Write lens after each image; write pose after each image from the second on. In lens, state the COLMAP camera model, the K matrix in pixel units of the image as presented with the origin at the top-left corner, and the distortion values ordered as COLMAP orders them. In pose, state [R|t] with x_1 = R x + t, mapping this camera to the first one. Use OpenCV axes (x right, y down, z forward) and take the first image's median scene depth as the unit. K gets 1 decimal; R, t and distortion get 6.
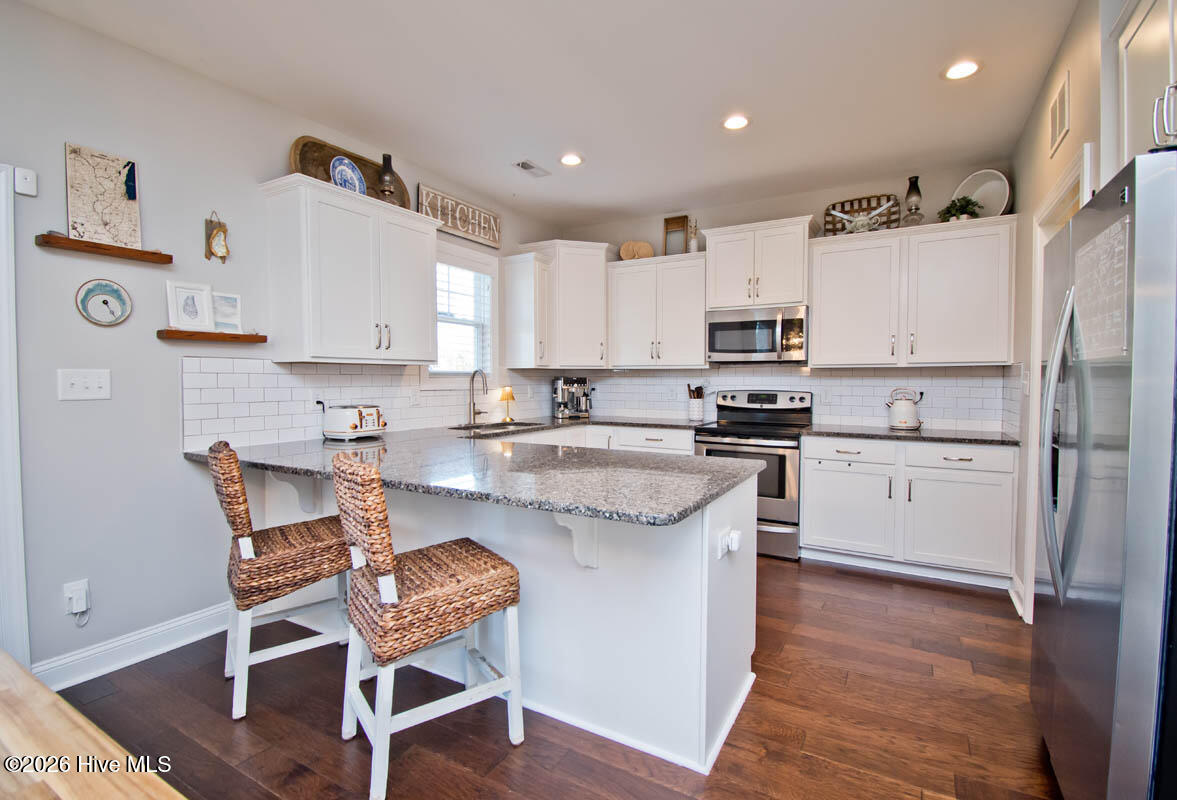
lens RADIAL K [[546.0, 0, 600.8], [0, 546.0, 396.1], [0, 0, 1]] dist [0.012368, -0.000349]
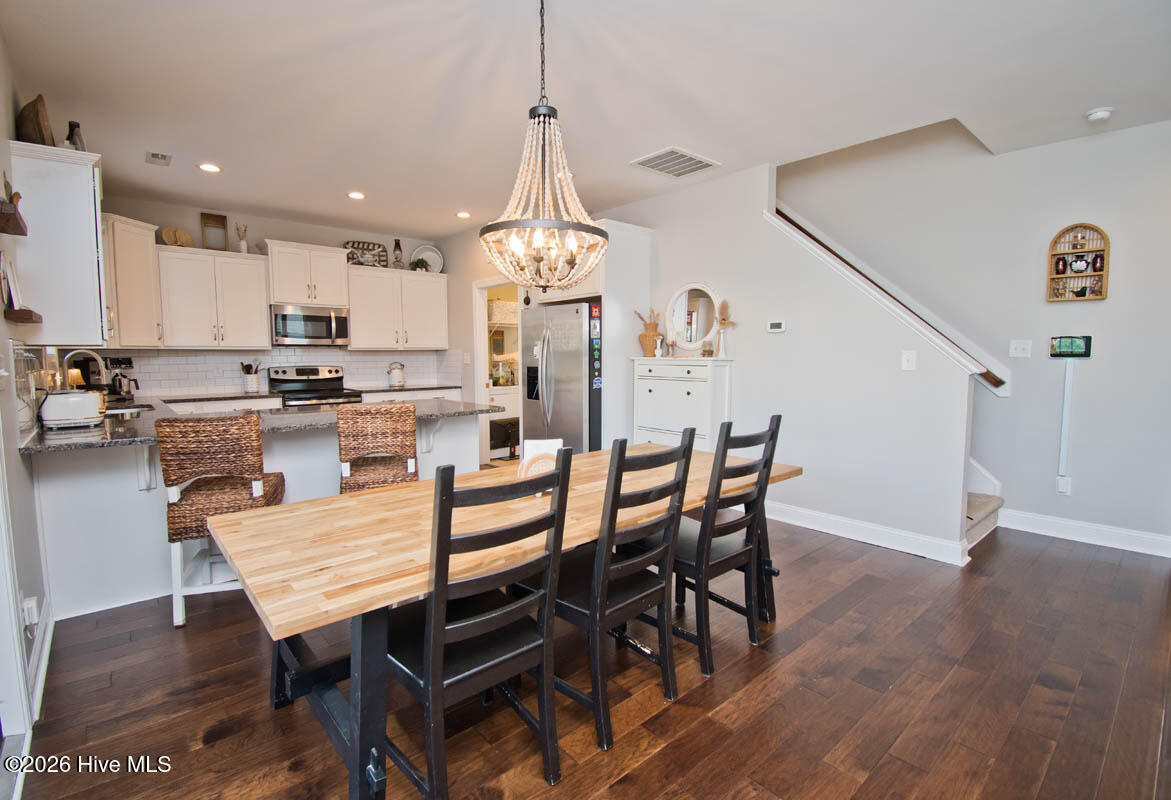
lens RADIAL K [[537.9, 0, 570.1], [0, 537.9, 399.3], [0, 0, 1]] dist [0.013330, -0.000041]
pose [[0.346112, -0.083451, 0.934475, -0.786328], [0.035806, 0.996486, 0.075727, -0.006396], [-0.937510, 0.007250, 0.347883, -0.087461]]
